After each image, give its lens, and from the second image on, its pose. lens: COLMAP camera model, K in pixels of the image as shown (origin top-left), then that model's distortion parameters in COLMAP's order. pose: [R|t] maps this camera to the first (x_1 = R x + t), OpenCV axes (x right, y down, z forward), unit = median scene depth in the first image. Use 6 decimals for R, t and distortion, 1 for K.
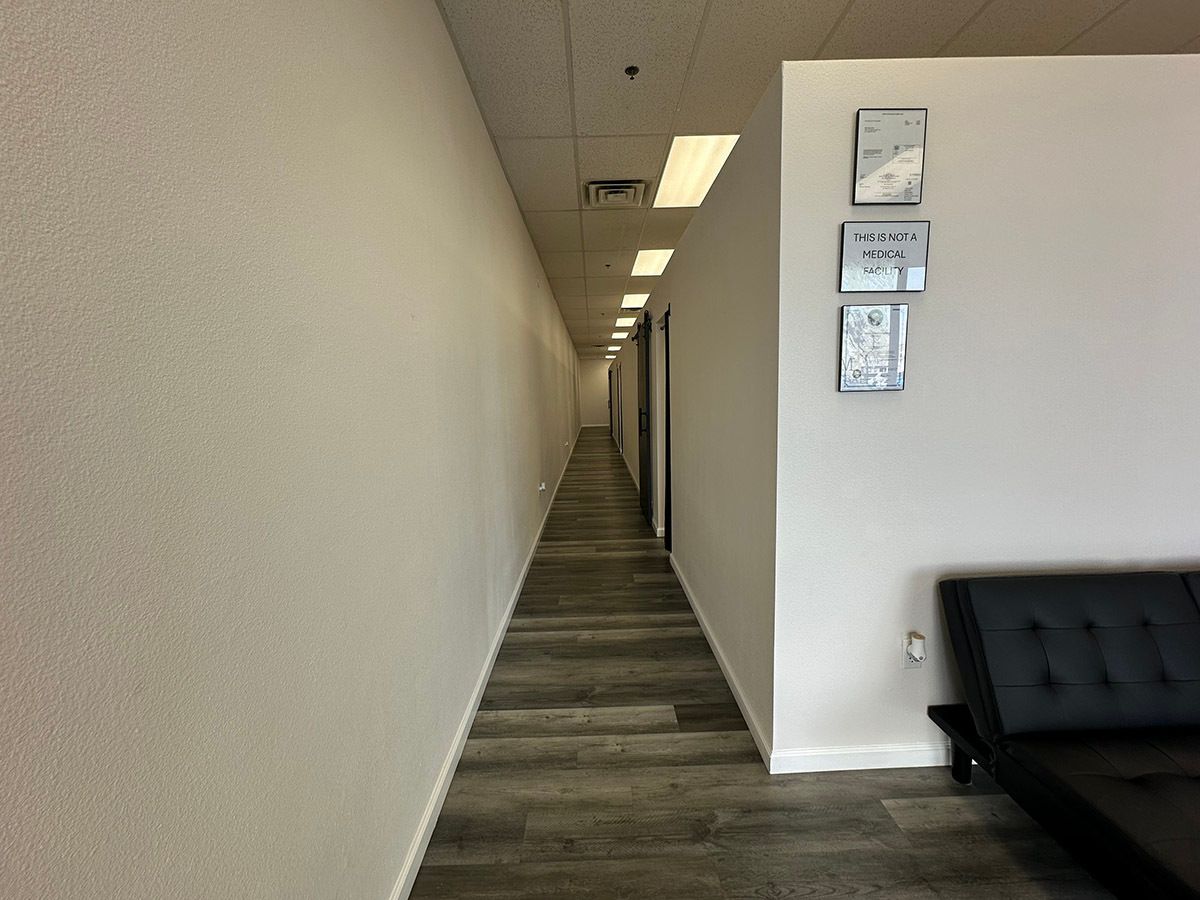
lens RADIAL K [[476.8, 0, 596.9], [0, 476.8, 468.4], [0, 0, 1]] dist [0.000588, 0.000127]
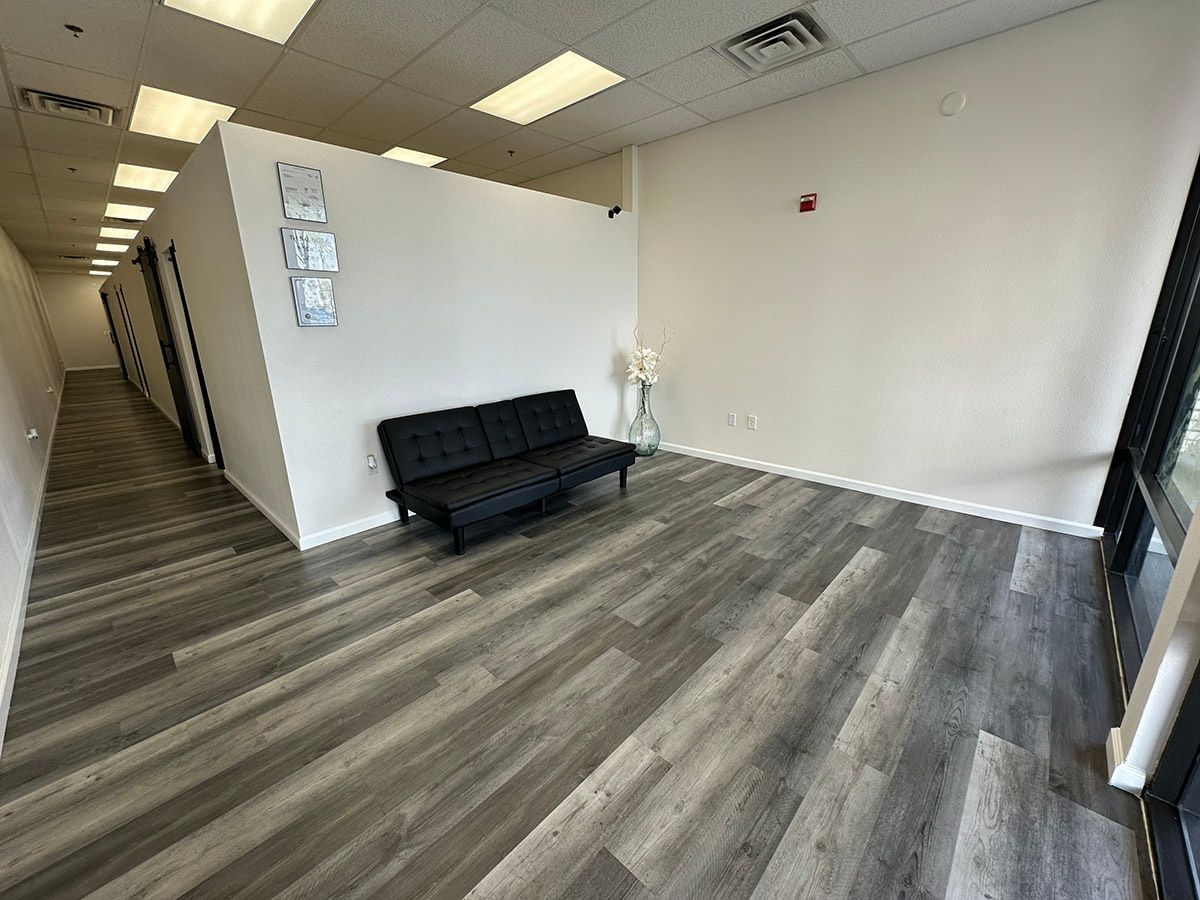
lens RADIAL K [[483.8, 0, 600.0], [0, 483.8, 450.0], [0, 0, 1]] dist [-0.002240, 0.000052]
pose [[0.692959, -0.173879, 0.699695, -0.031176], [0.104539, 0.984459, 0.141113, 0.092415], [-0.713358, -0.024640, 0.700367, -0.640060]]
